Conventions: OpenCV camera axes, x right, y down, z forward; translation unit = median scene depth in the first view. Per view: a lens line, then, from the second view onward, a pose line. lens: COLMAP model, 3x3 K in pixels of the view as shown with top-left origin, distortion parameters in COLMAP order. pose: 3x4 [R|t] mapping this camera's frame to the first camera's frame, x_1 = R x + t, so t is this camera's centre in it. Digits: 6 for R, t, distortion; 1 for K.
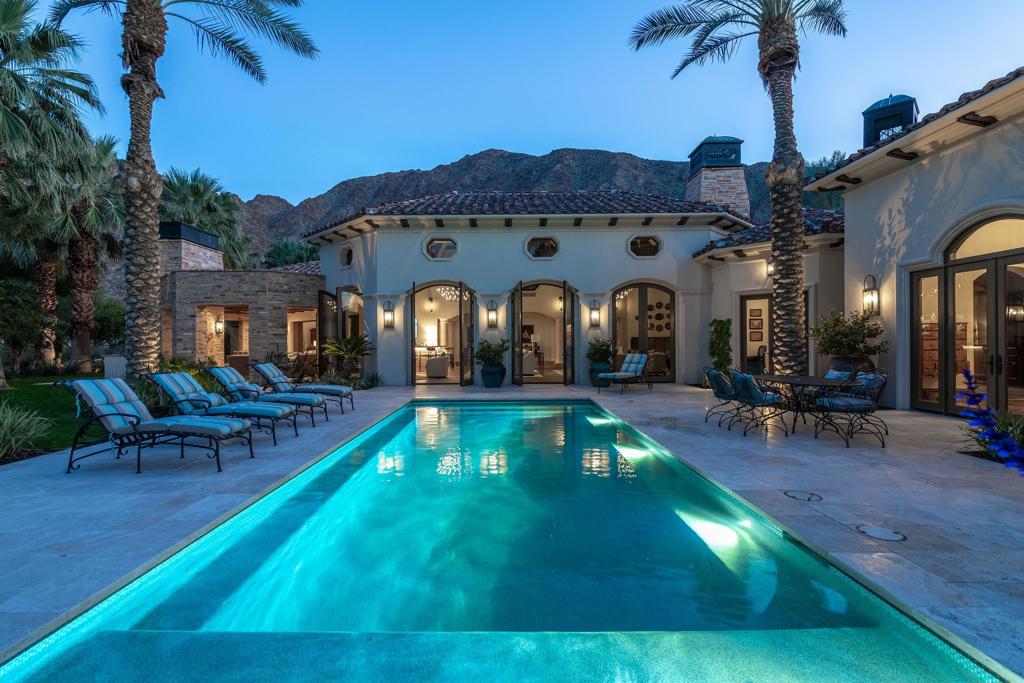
lens RADIAL K [[474.4, 0, 499.2], [0, 474.4, 340.1], [0, 0, 1]] dist [0.012256, -0.000785]
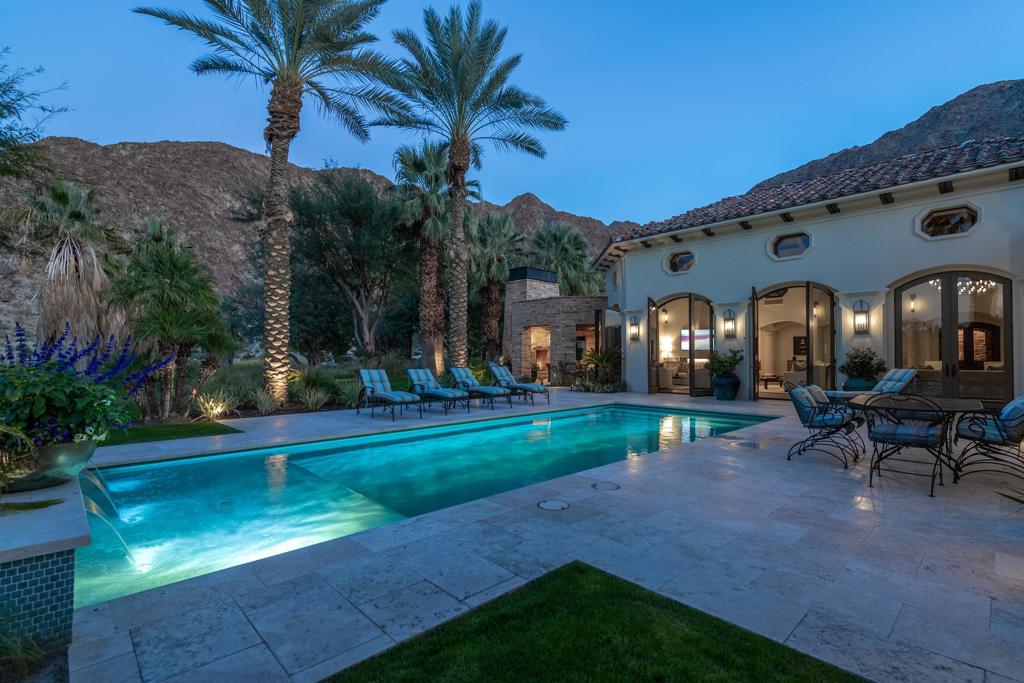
lens RADIAL K [[472.0, 0, 514.7], [0, 472.0, 351.0], [0, 0, 1]] dist [0.003975, -0.001236]
pose [[0.700602, -0.001308, -0.713551, 0.361651], [-0.000826, 0.999996, -0.002644, 0.003495], [0.713551, 0.002442, 0.700599, 0.021045]]
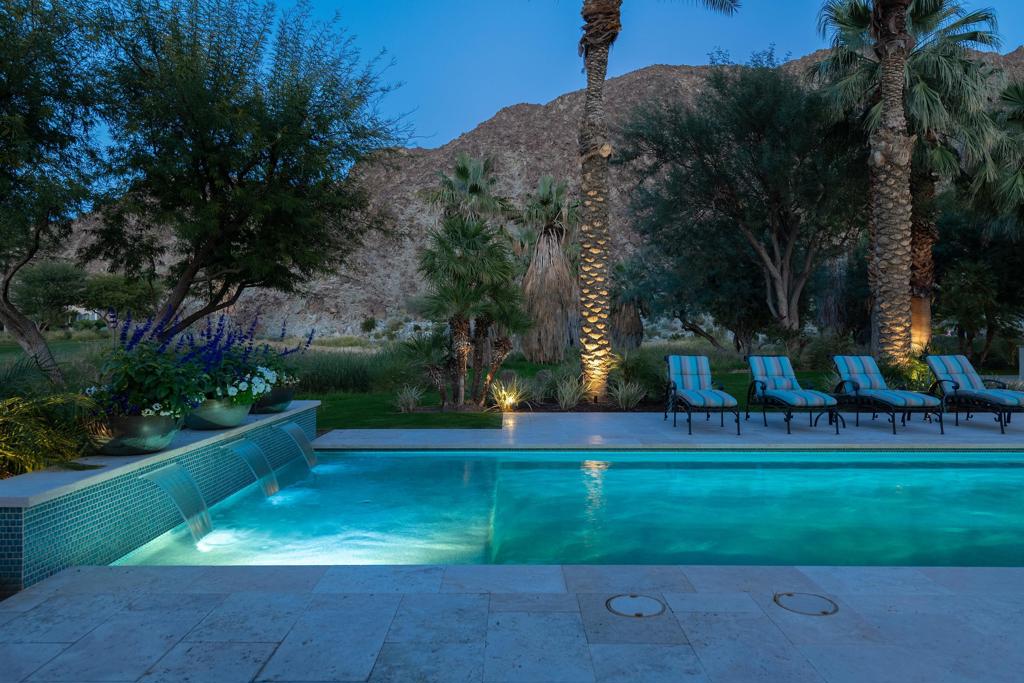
lens RADIAL K [[683.6, 0, 512.0], [0, 683.6, 341.5], [0, 0, 1]] dist [0.040952, -0.030532]
pose [[0.005195, 0.013733, -0.999892, 0.400104], [0.006476, 0.999884, 0.013766, 0.004680], [0.999966, -0.006547, 0.005105, 0.189071]]
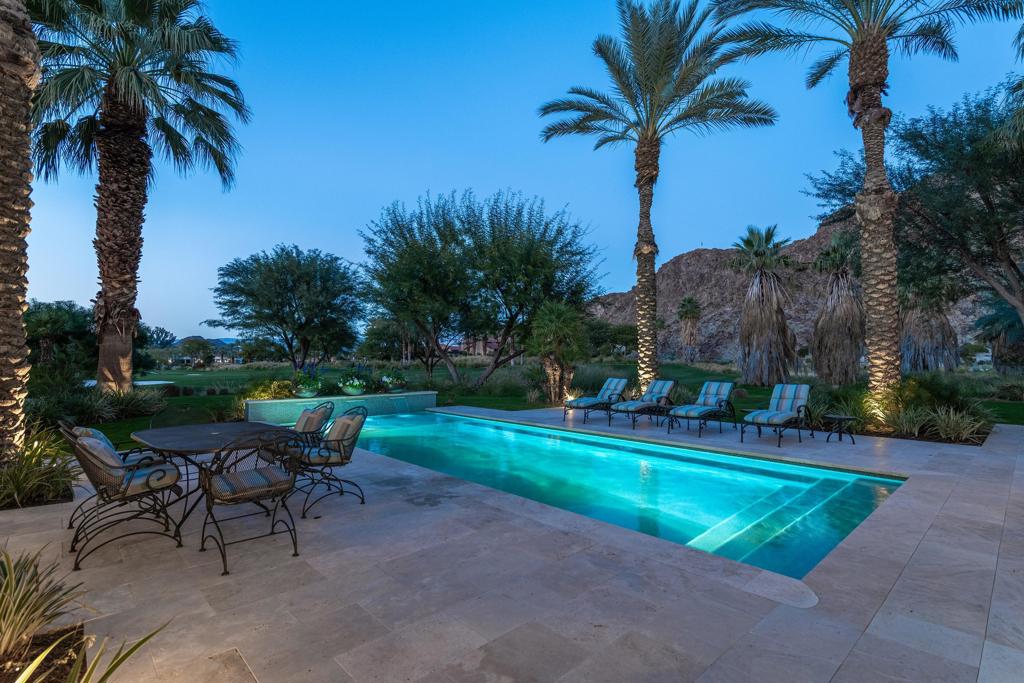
lens RADIAL K [[479.1, 0, 512.0], [0, 479.1, 341.5], [0, 0, 1]] dist [0.014681, -0.000179]
pose [[-0.727705, -0.021052, -0.685567, 0.390039], [0.007558, 0.999222, -0.038706, -0.002702], [0.685849, -0.033348, -0.726980, 0.857154]]
